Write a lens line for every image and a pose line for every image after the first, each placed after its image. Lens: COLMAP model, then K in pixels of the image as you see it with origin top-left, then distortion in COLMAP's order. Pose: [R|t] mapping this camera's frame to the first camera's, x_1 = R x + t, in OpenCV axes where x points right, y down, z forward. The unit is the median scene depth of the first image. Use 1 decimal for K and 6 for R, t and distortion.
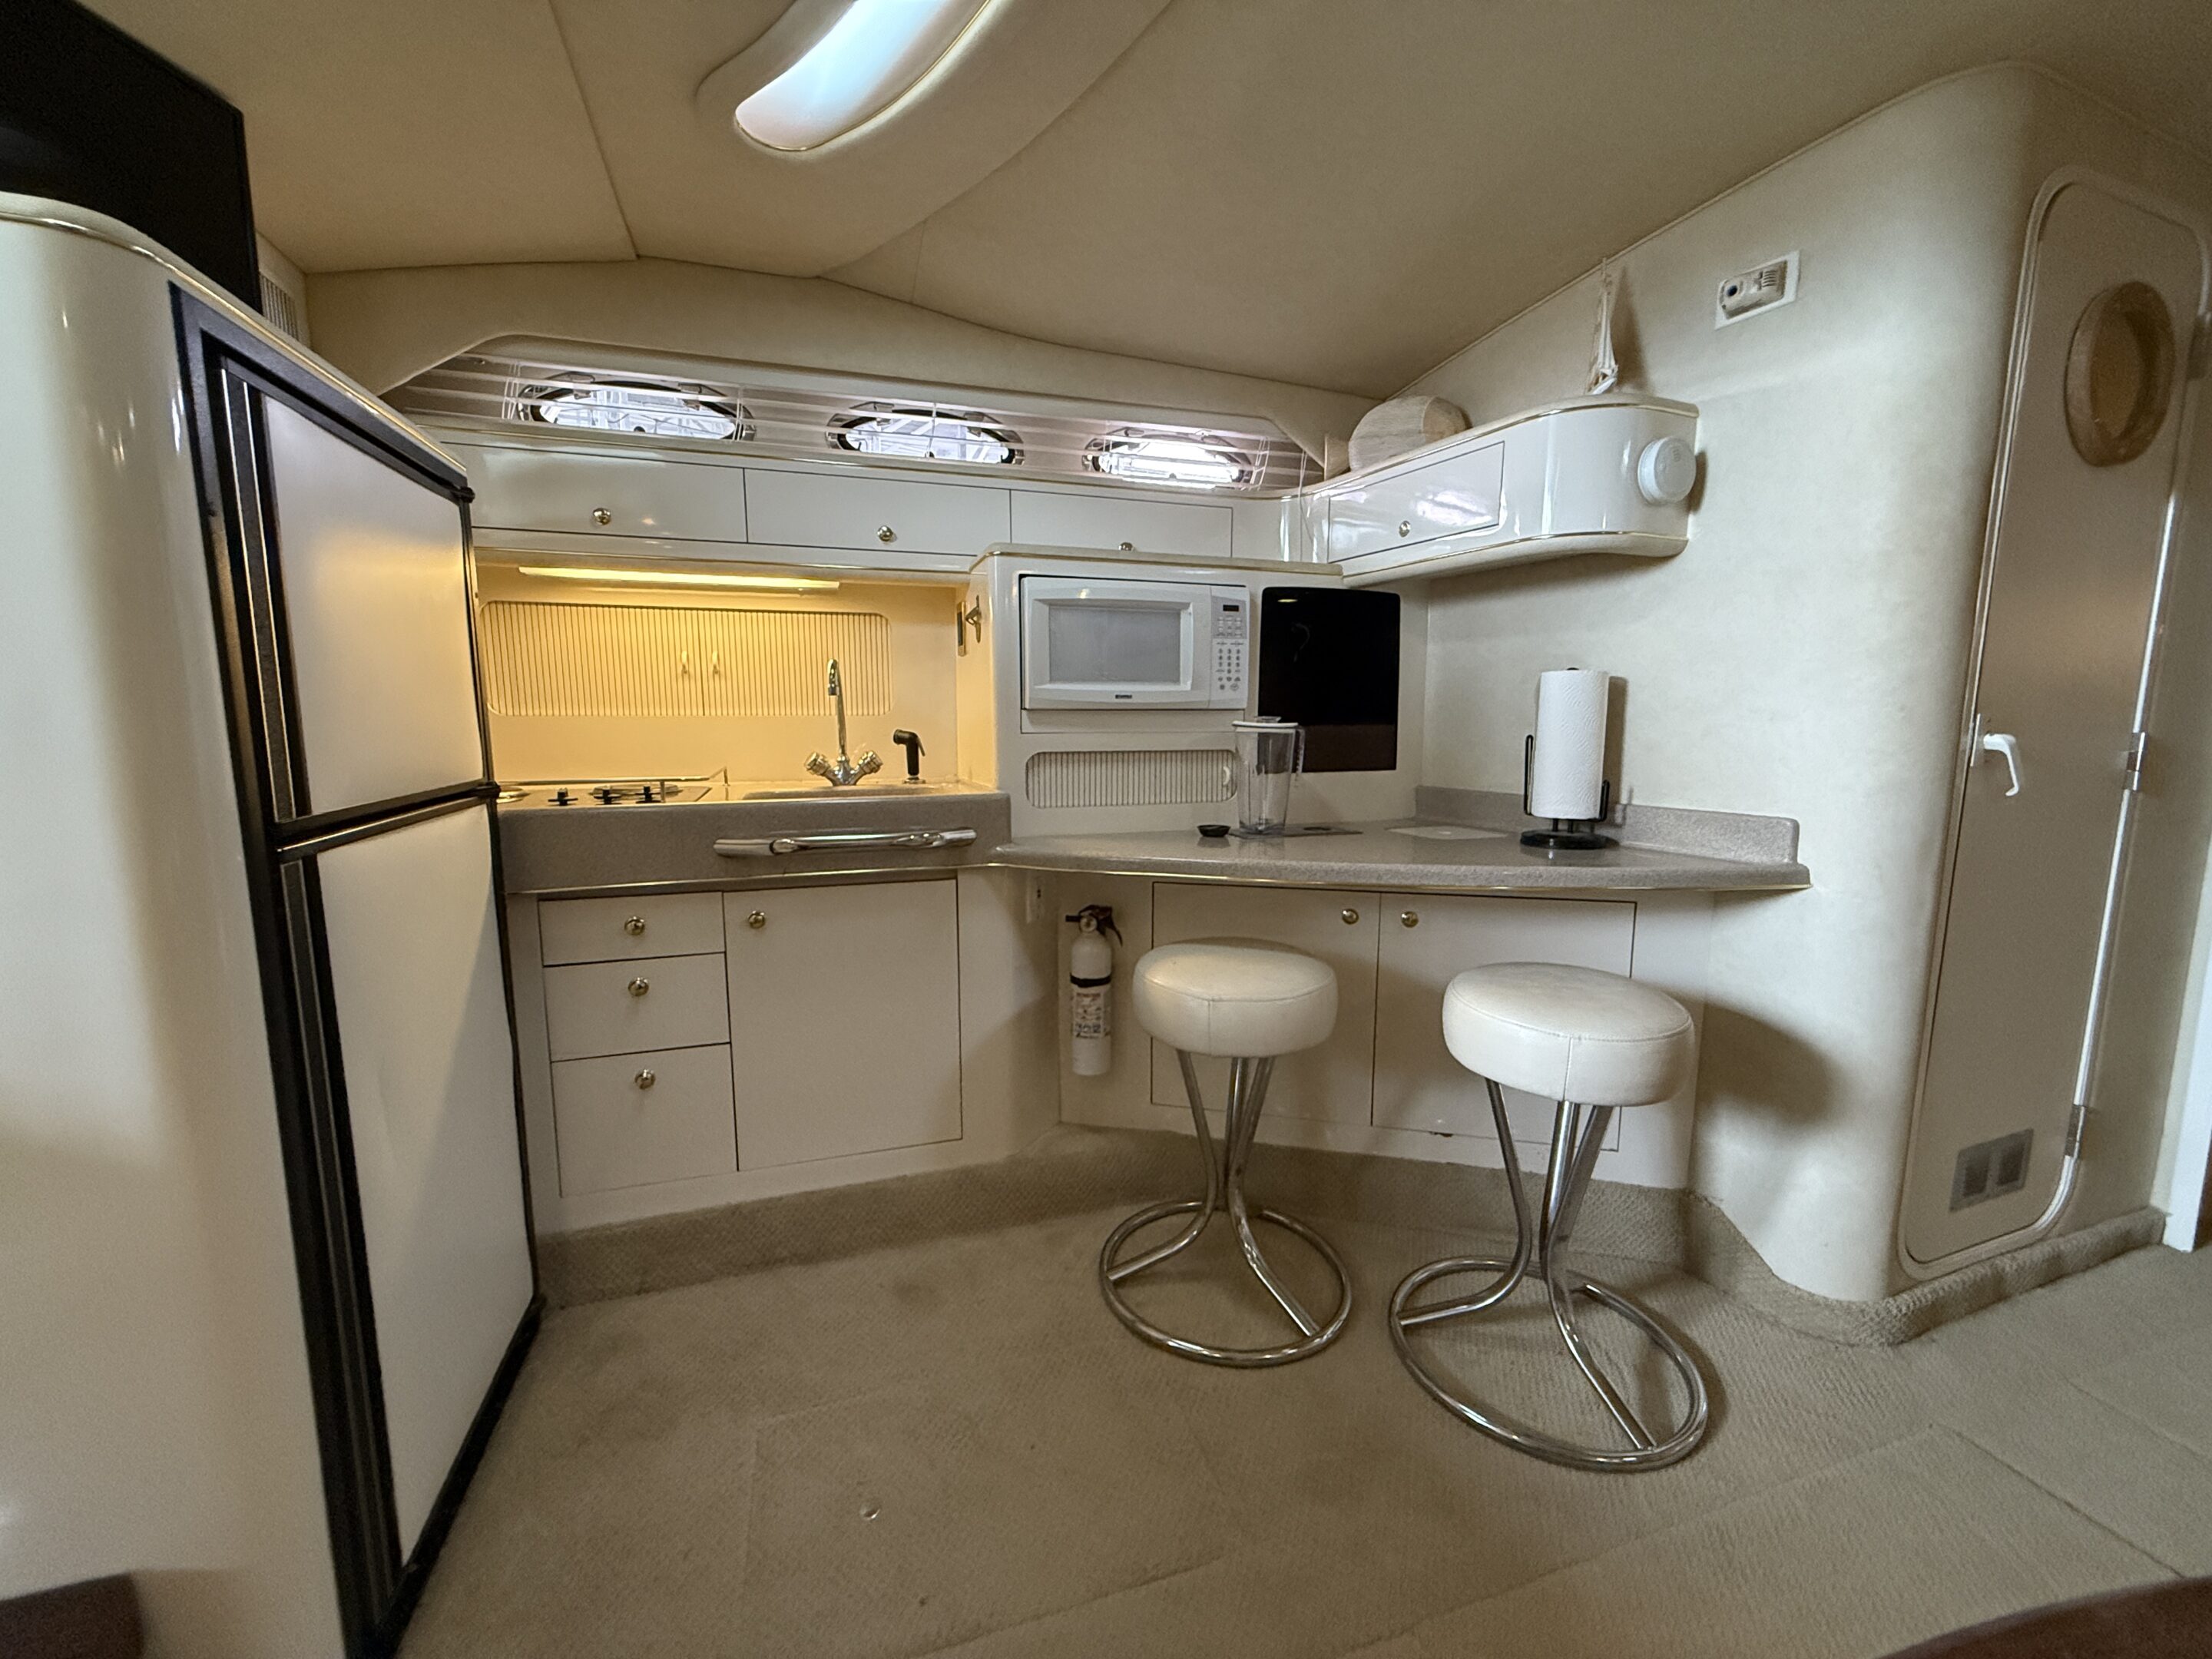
lens RADIAL K [[881.1, 0, 1101.3], [0, 881.1, 832.7], [0, 0, 1]] dist [0.000515, -0.000154]
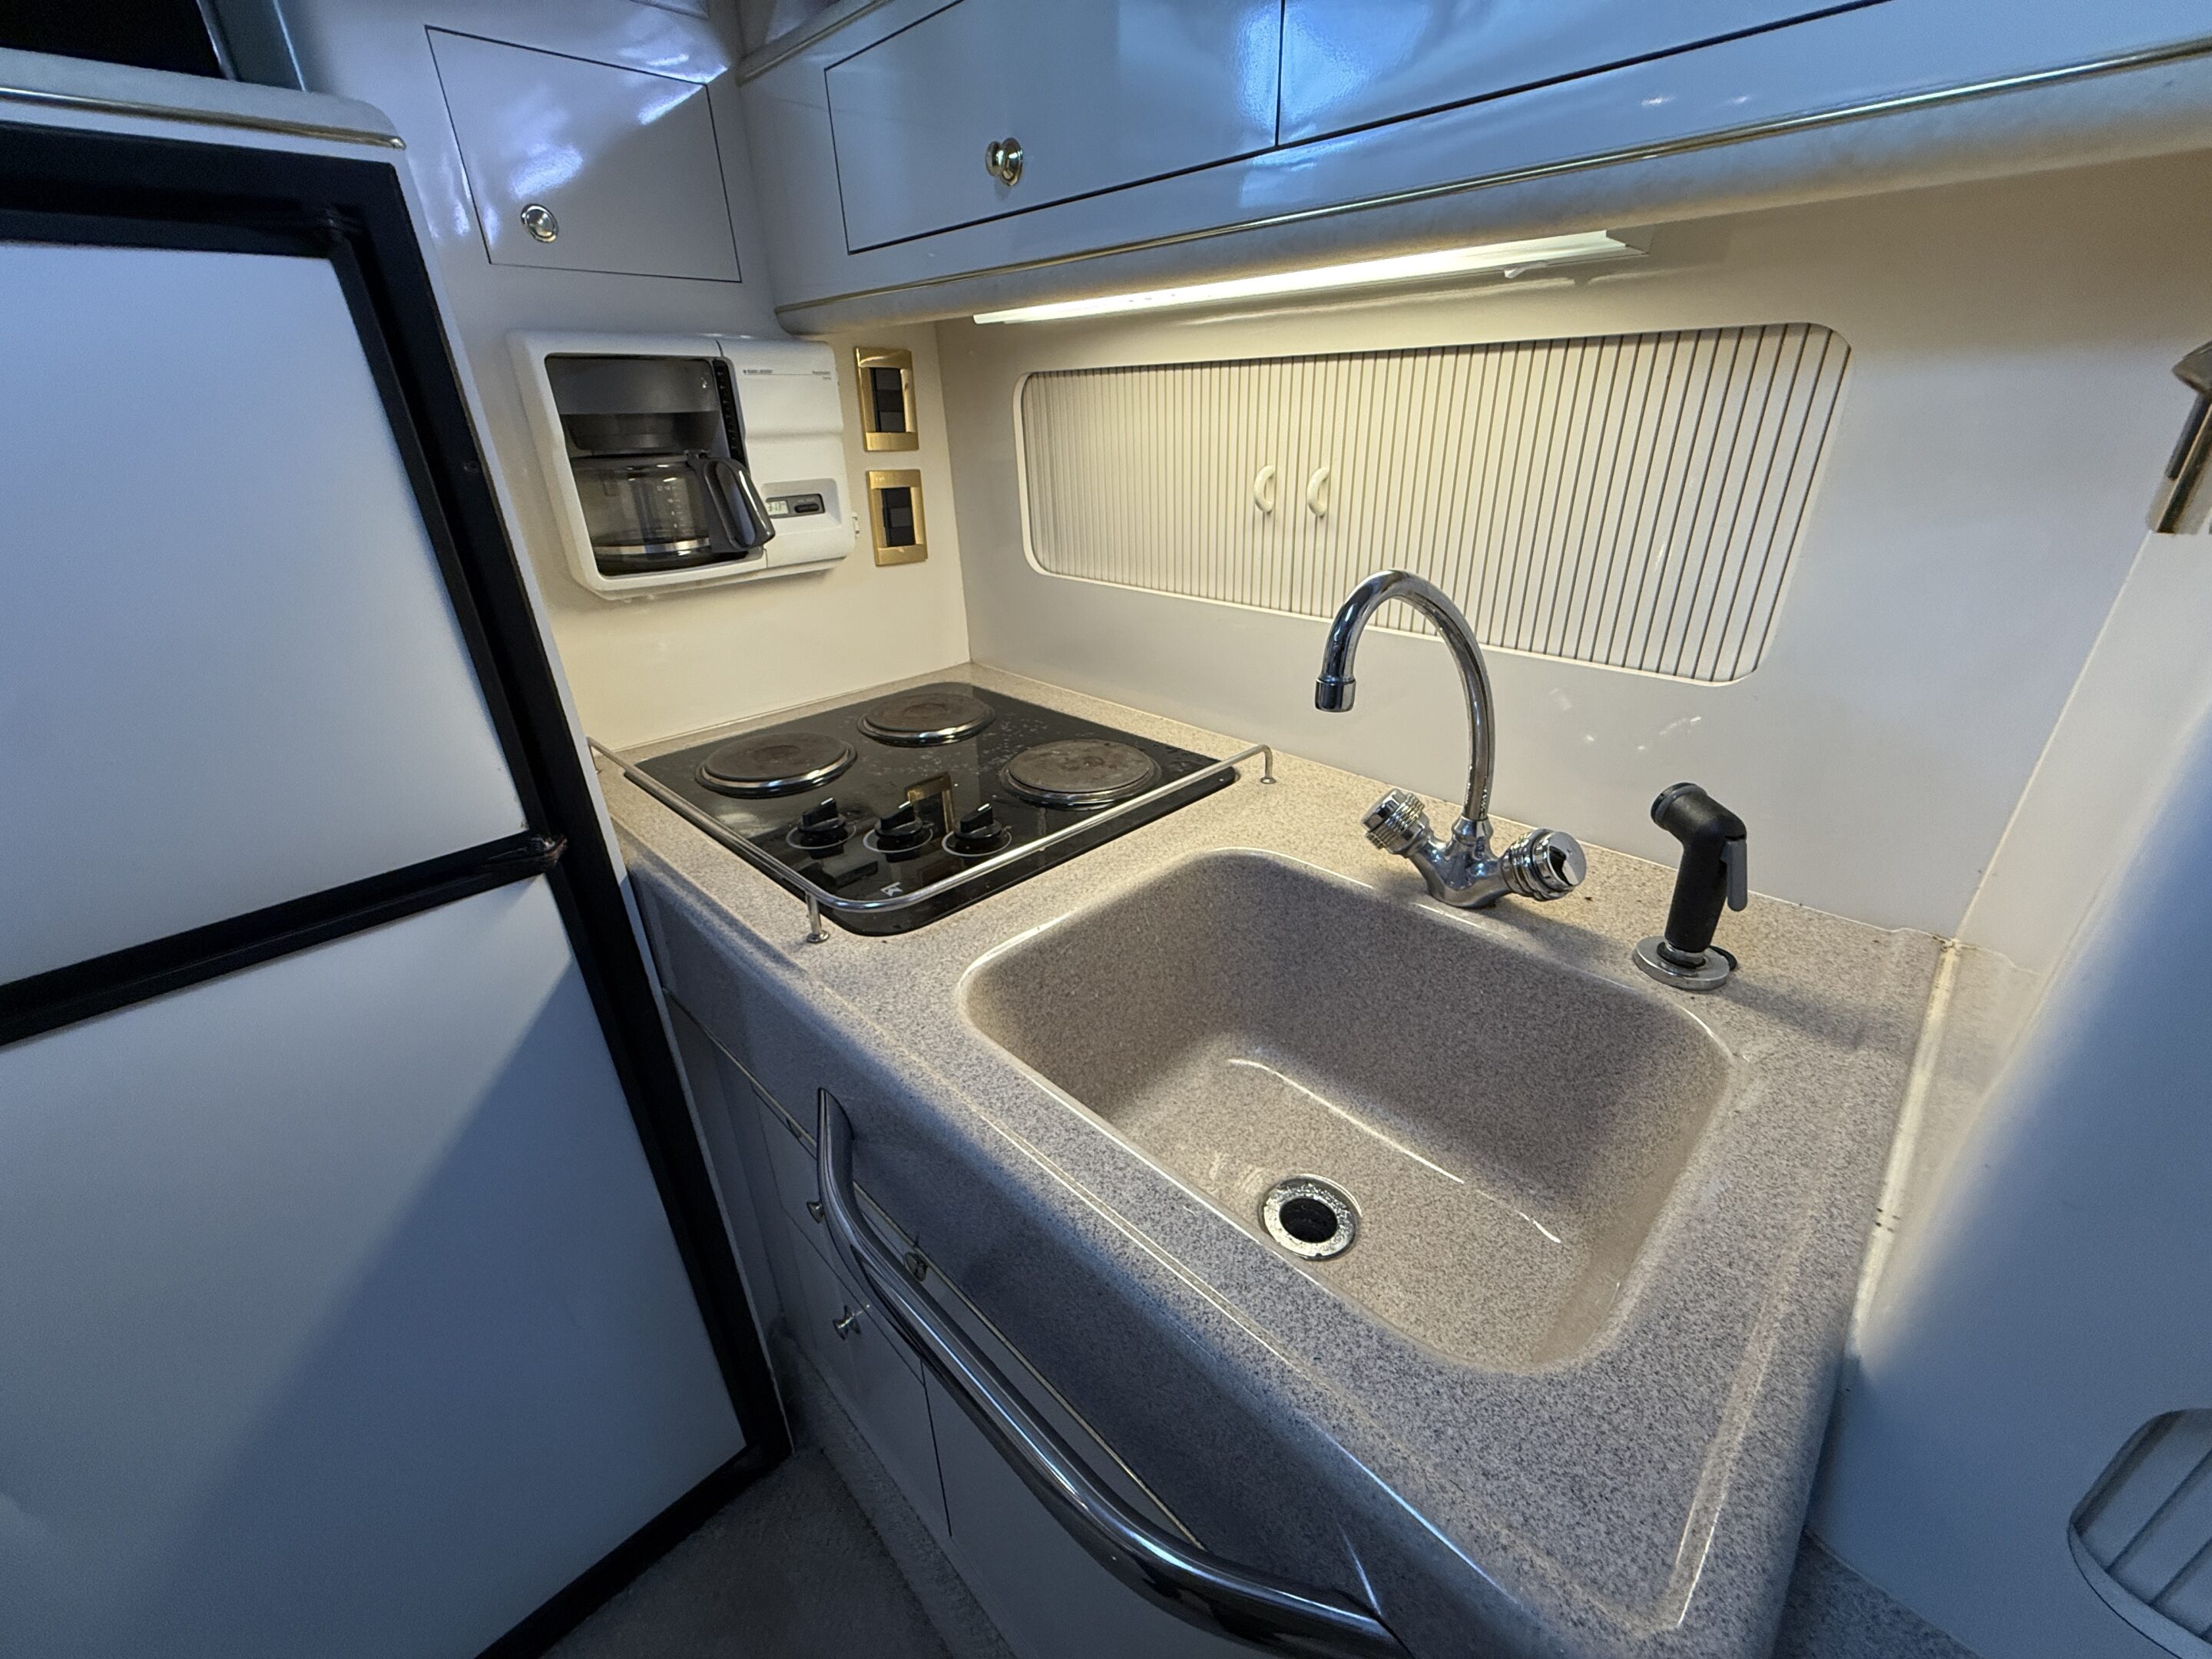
lens RADIAL K [[881.1, 0, 1096.4], [0, 881.1, 828.7], [0, 0, 1]] dist [0.000515, -0.000154]
pose [[0.435440, 0.383435, -0.814475, -0.092741], [-0.093396, 0.919113, 0.382764, -0.252663], [0.895360, -0.090602, 0.436030, 0.899770]]
